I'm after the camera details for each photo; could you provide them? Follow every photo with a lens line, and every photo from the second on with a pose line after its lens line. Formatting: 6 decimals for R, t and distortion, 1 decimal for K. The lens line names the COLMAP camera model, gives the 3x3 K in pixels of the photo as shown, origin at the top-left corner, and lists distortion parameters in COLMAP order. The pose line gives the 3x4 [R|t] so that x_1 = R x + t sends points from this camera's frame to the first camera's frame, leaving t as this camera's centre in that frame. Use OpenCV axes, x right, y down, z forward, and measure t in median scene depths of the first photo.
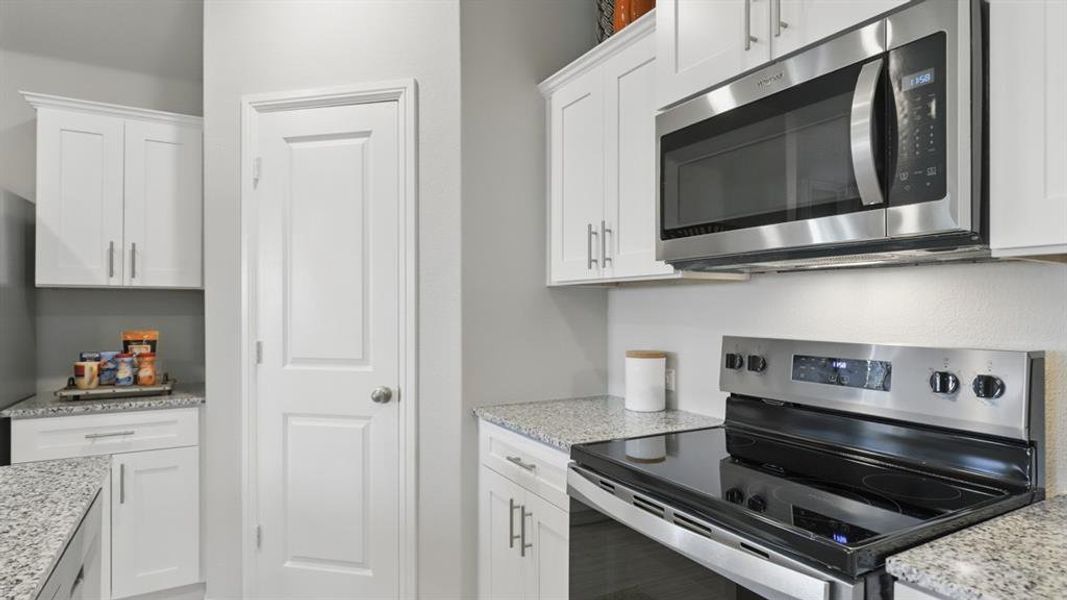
lens RADIAL K [[592.8, 0, 531.2], [0, 592.8, 305.3], [0, 0, 1]] dist [-0.001870, -0.000397]
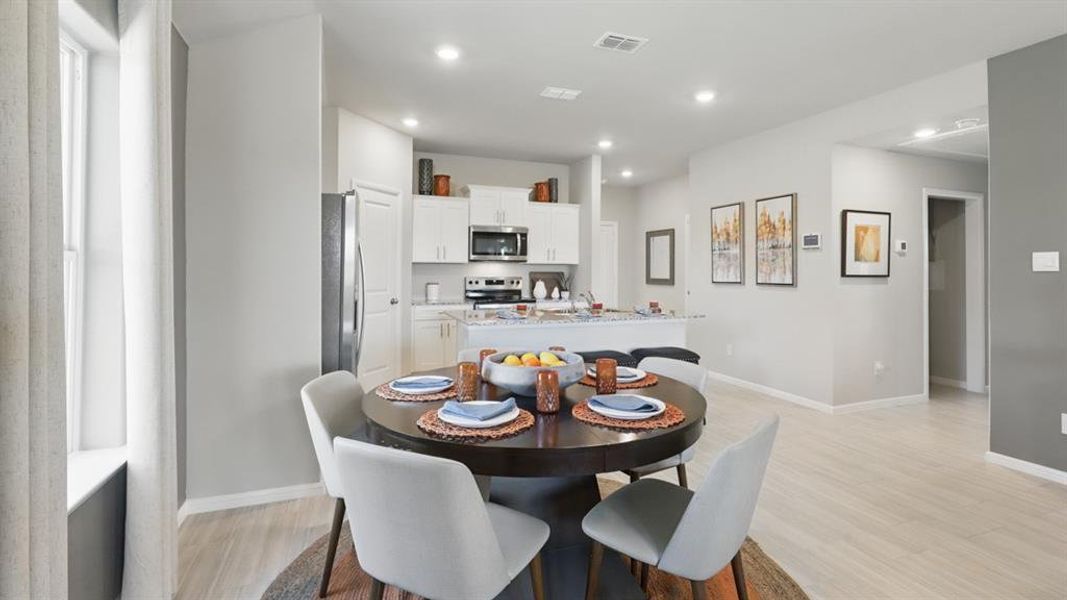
lens RADIAL K [[479.0, 0, 527.6], [0, 479.0, 266.7], [0, 0, 1]] dist [0.000874, 0.000101]
pose [[0.145562, 0.003422, 0.989343, -3.268834], [-0.015624, 0.999877, -0.001160, -0.025576], [-0.989226, -0.015289, 0.145598, 0.072606]]
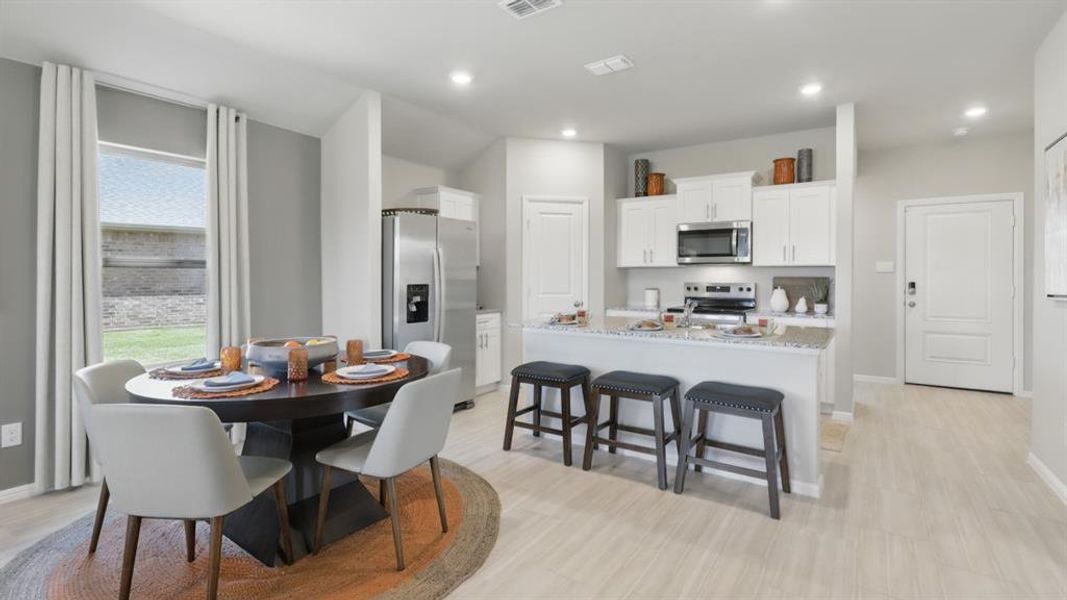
lens RADIAL K [[479.0, 0, 537.0], [0, 479.0, 276.3], [0, 0, 1]] dist [0.000874, 0.000101]
pose [[0.882917, -0.004049, 0.469512, -2.119554], [-0.003989, 0.999862, 0.016124, -0.032961], [-0.469512, -0.016109, 0.882779, -1.382042]]
